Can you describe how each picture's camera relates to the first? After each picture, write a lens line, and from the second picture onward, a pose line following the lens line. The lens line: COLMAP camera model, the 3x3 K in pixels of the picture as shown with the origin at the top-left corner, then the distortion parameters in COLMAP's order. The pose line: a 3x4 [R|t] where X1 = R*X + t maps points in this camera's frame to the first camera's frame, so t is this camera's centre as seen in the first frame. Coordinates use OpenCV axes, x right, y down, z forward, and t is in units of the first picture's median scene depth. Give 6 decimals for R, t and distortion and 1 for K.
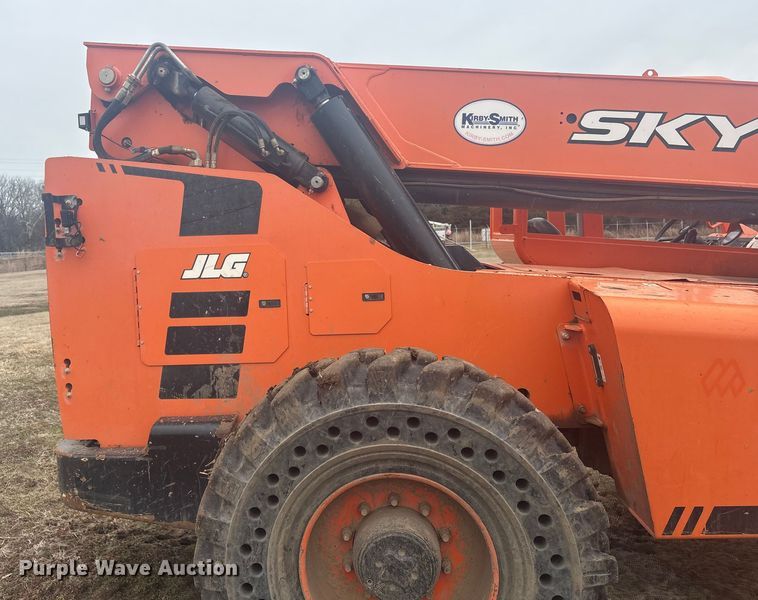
lens RADIAL K [[674.5, 0, 305.3], [0, 674.5, 263.2], [0, 0, 1]] dist [0.031644, -0.015749]
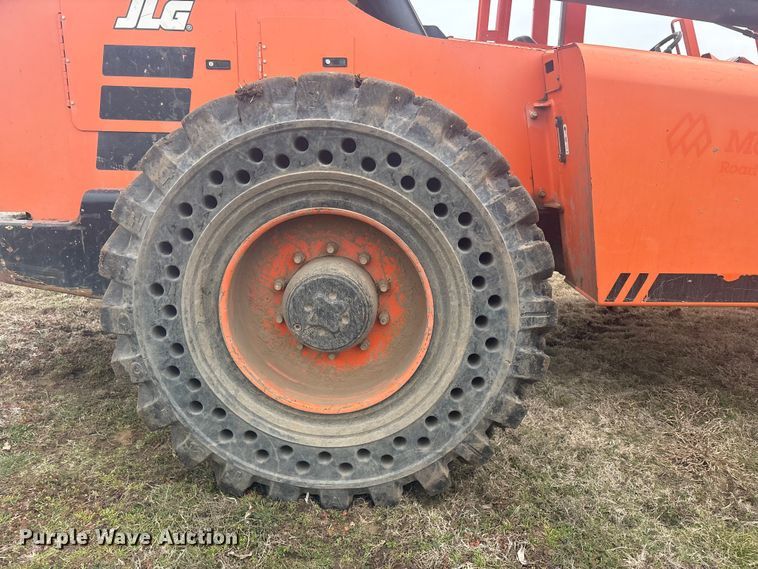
lens RADIAL K [[576.6, 0, 379.0], [0, 576.6, 284.5], [0, 0, 1]] dist [0.070445, -0.076167]
pose [[0.994780, 0.030297, 0.097446, 0.094621], [-0.048578, 0.980368, 0.191098, 0.190963], [-0.089743, -0.194835, 0.976722, 0.173021]]
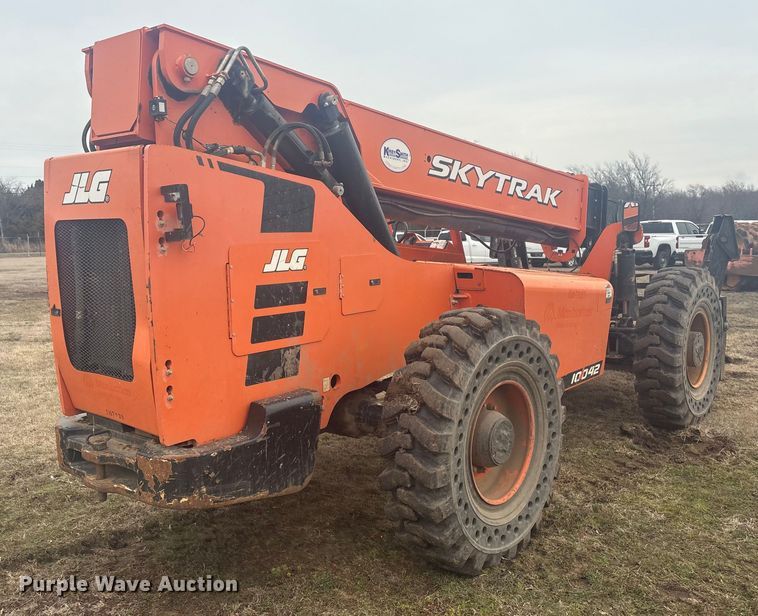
lens RADIAL K [[739.1, 0, 349.4], [0, 739.1, 306.4], [0, 0, 1]] dist [0.091442, -0.000537]
pose [[0.583838, -0.059868, 0.809660, -1.097477], [0.035210, 0.998206, 0.048420, 0.025808], [-0.811106, 0.000239, 0.584898, 0.197318]]
